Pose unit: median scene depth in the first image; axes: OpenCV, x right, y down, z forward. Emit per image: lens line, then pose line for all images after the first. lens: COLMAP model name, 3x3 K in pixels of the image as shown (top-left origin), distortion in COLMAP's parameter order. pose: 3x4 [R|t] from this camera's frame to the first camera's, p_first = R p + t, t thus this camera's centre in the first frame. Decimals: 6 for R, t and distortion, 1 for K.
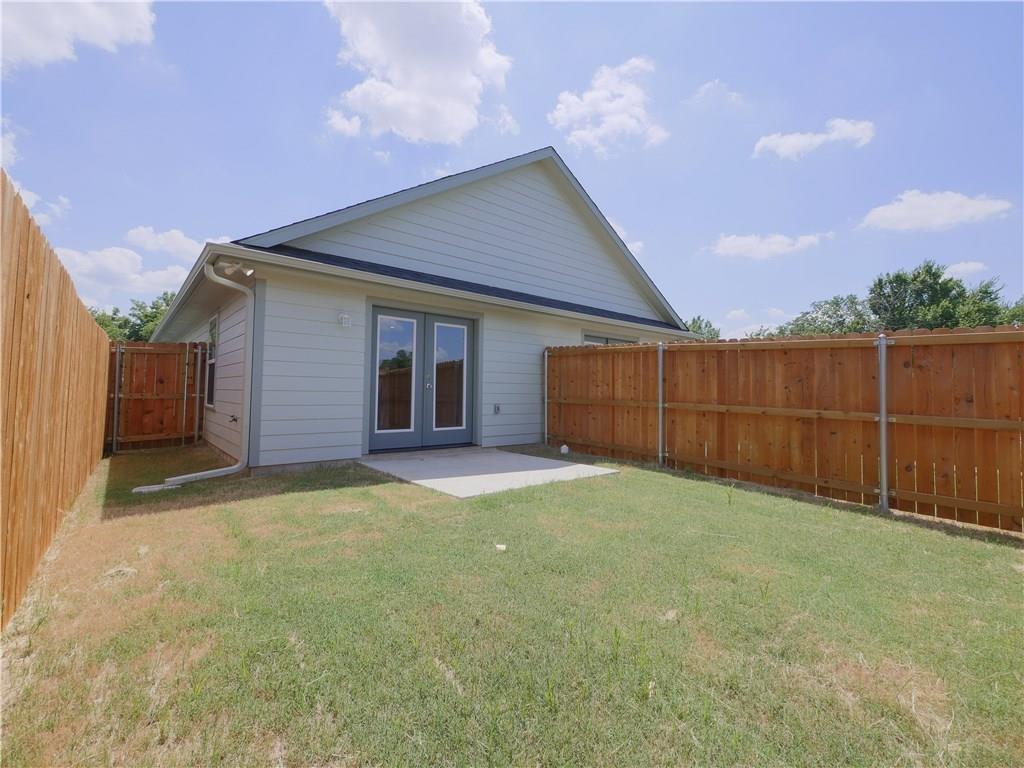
lens RADIAL K [[450.8, 0, 511.5], [0, 450.8, 372.7], [0, 0, 1]] dist [-0.000093, -0.000064]
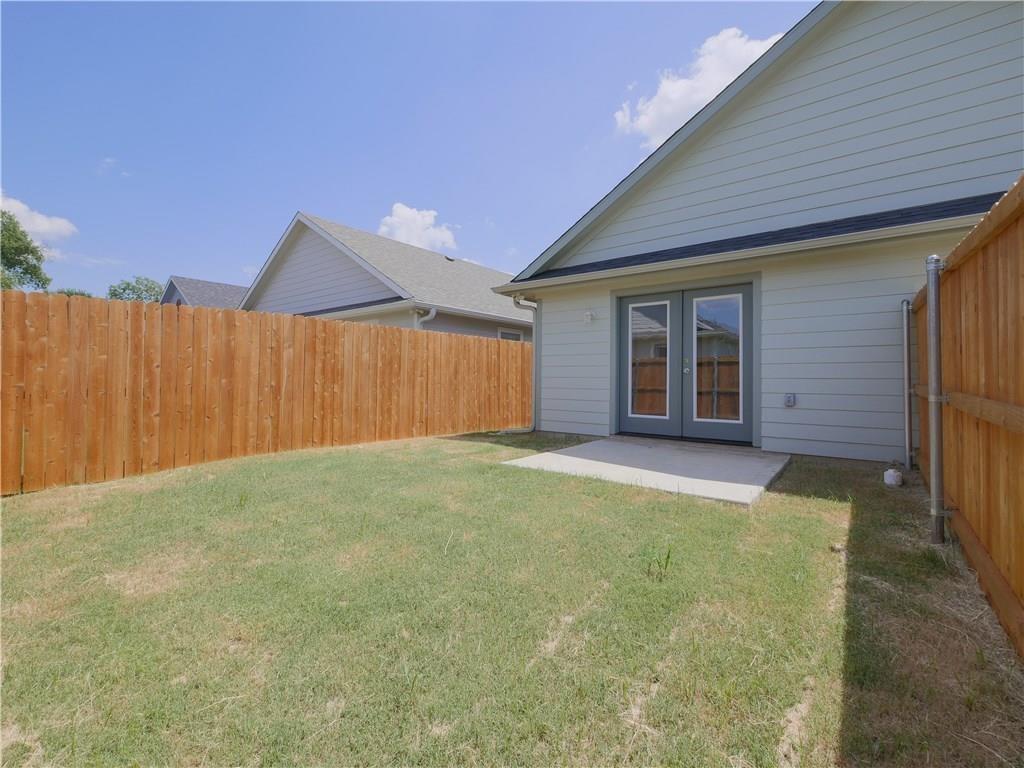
lens RADIAL K [[450.8, 0, 511.5], [0, 450.8, 372.7], [0, 0, 1]] dist [-0.000093, -0.000064]
pose [[0.208821, -0.026930, -0.977583, 0.622519], [0.037748, 0.999098, -0.019460, 0.037579], [0.977225, -0.032838, 0.209649, 0.468268]]
